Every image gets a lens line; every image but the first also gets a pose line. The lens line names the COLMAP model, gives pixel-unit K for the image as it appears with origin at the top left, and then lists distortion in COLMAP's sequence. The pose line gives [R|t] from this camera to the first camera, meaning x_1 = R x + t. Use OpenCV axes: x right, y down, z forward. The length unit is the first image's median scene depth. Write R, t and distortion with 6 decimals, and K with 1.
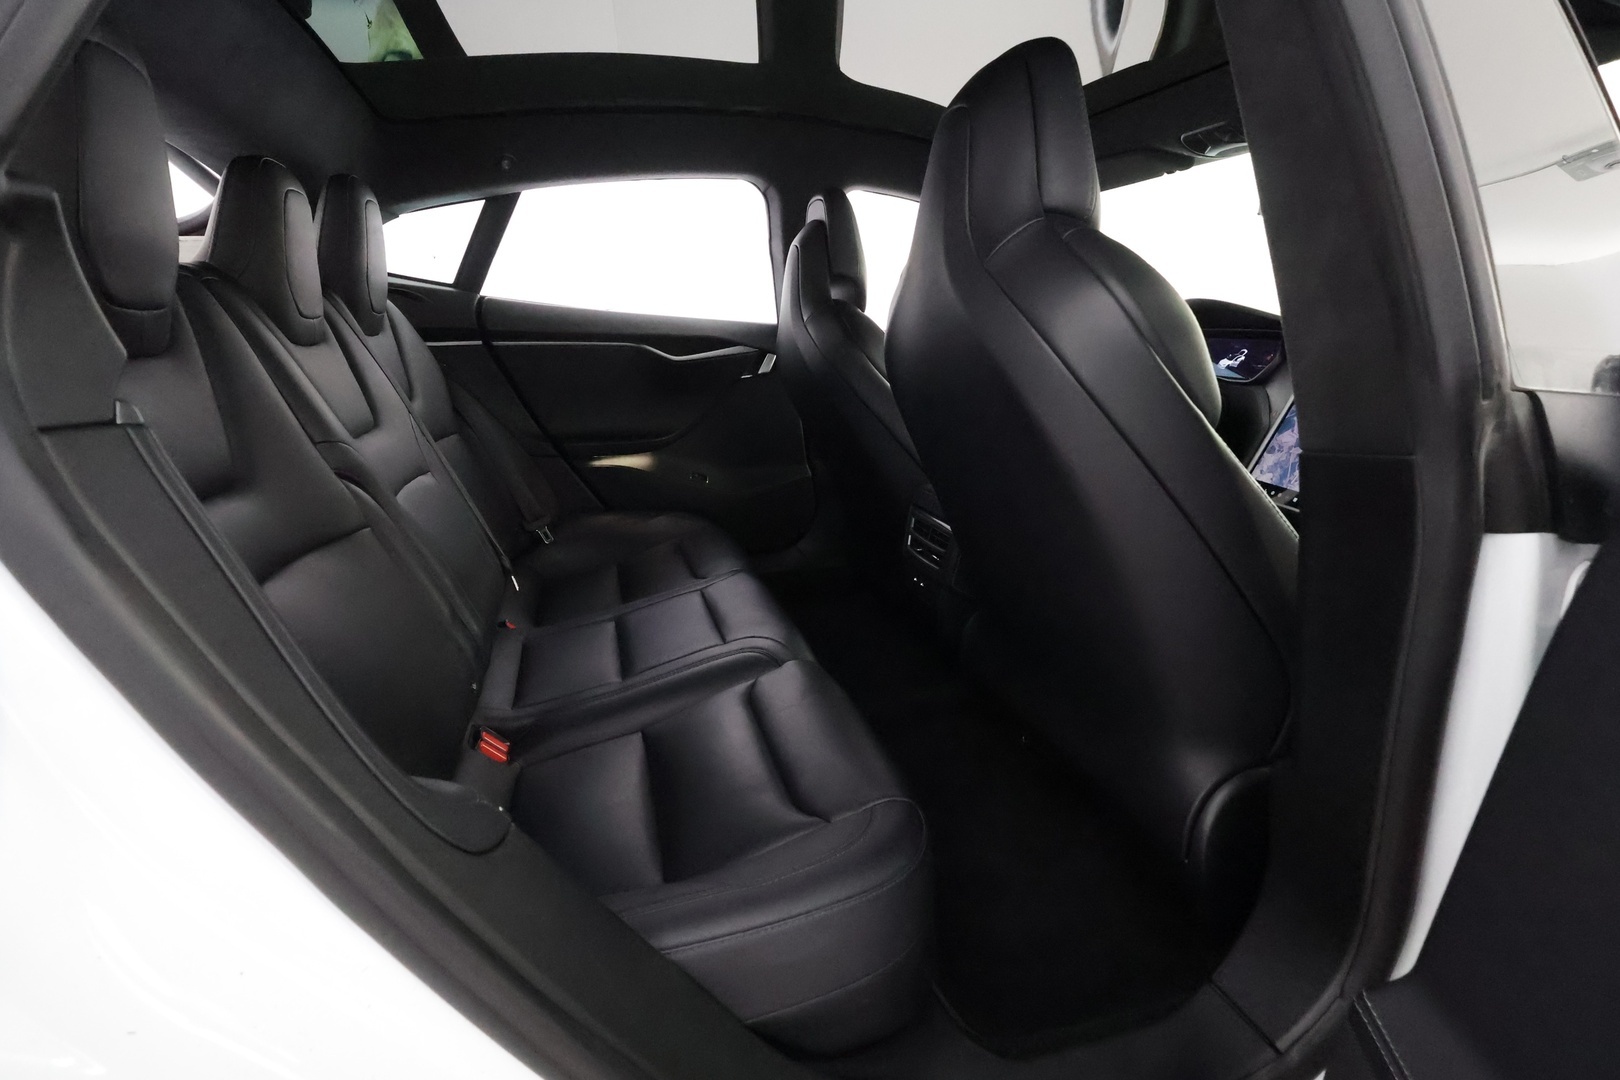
lens RADIAL K [[739.6, 0, 811.2], [0, 739.6, 529.5], [0, 0, 1]] dist [-0.001370, -0.000149]
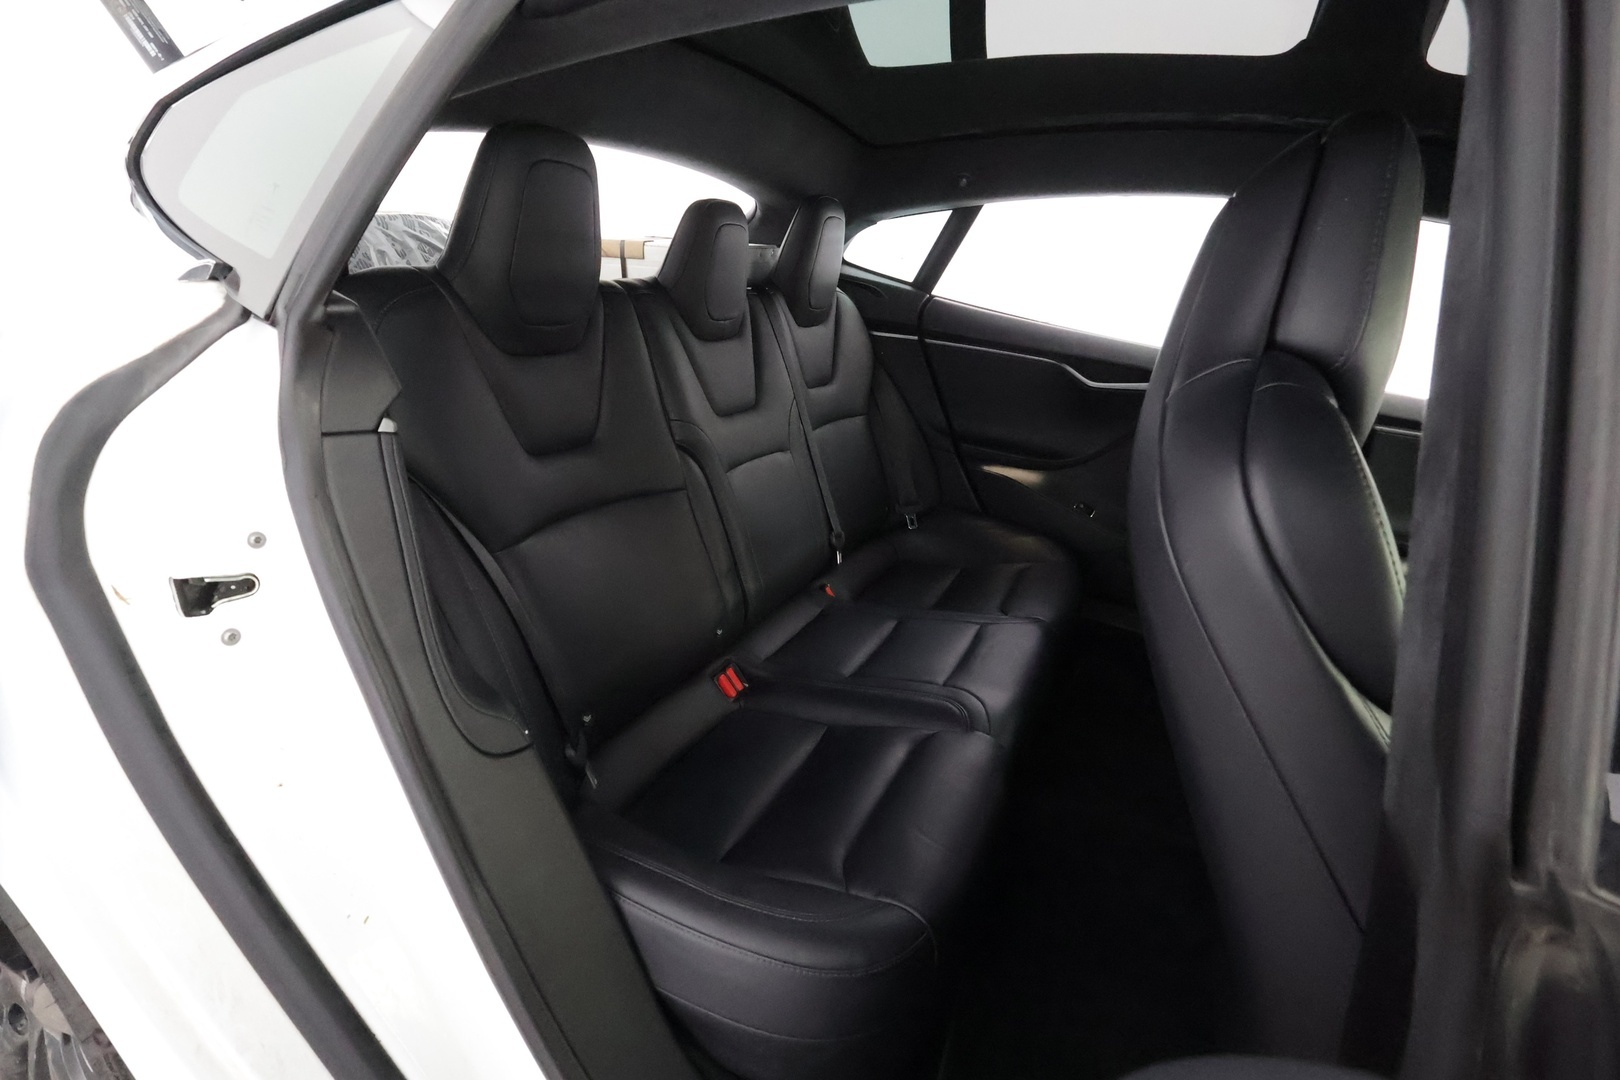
lens RADIAL K [[739.6, 0, 811.2], [0, 739.6, 529.5], [0, 0, 1]] dist [-0.001370, -0.000149]
pose [[0.735978, 0.308715, -0.602521, 0.207702], [-0.282046, 0.948884, 0.141665, -0.100698], [0.615457, 0.065676, 0.785430, 0.056040]]
